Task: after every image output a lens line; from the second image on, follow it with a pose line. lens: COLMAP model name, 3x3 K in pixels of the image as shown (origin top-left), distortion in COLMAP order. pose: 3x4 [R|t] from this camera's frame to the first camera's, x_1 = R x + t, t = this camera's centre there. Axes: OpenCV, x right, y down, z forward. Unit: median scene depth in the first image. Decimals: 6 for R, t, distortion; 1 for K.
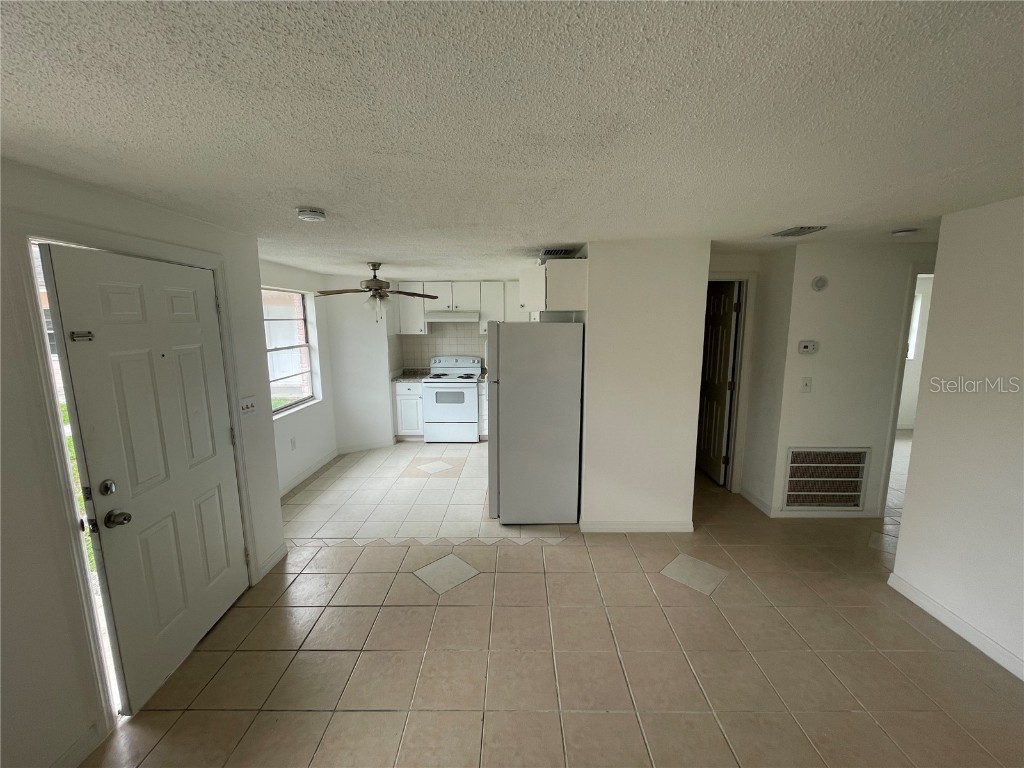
lens RADIAL K [[415.1, 0, 510.1], [0, 415.1, 382.4], [0, 0, 1]] dist [-0.001012, 0.000031]
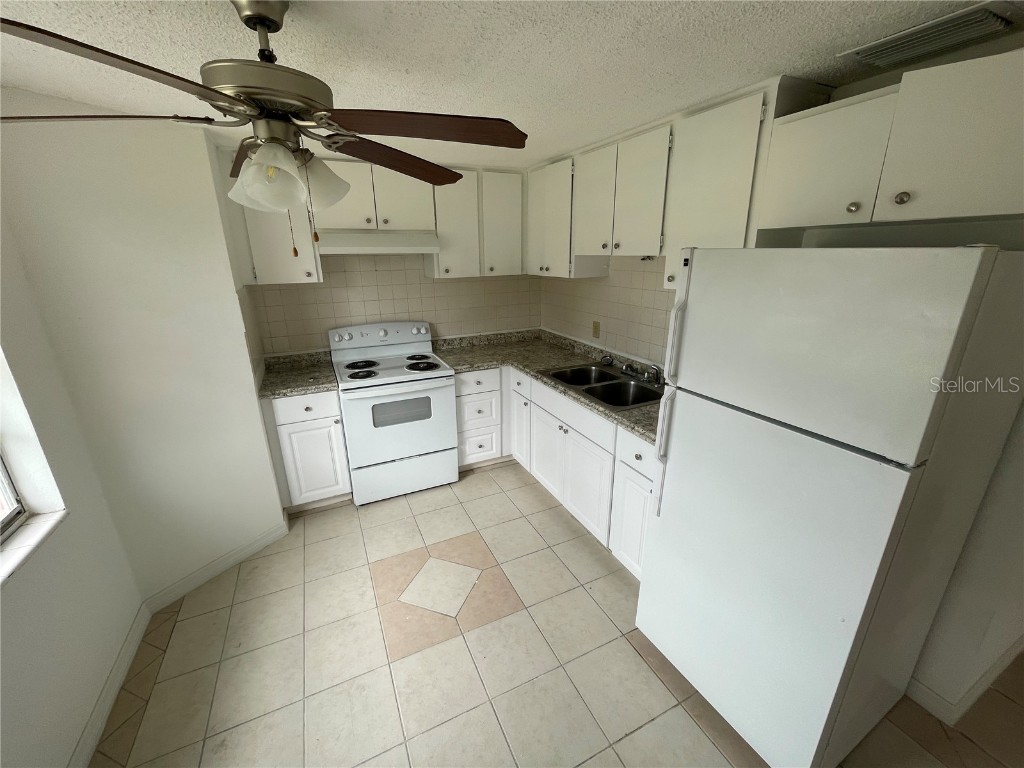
lens RADIAL K [[415.6, 0, 515.5], [0, 415.6, 384.1], [0, 0, 1]] dist [-0.004141, 0.000002]
pose [[0.892131, -0.140046, 0.429523, -0.273613], [0.070675, 0.982297, 0.173485, -0.085338], [-0.446215, -0.124415, 0.886235, 0.589835]]
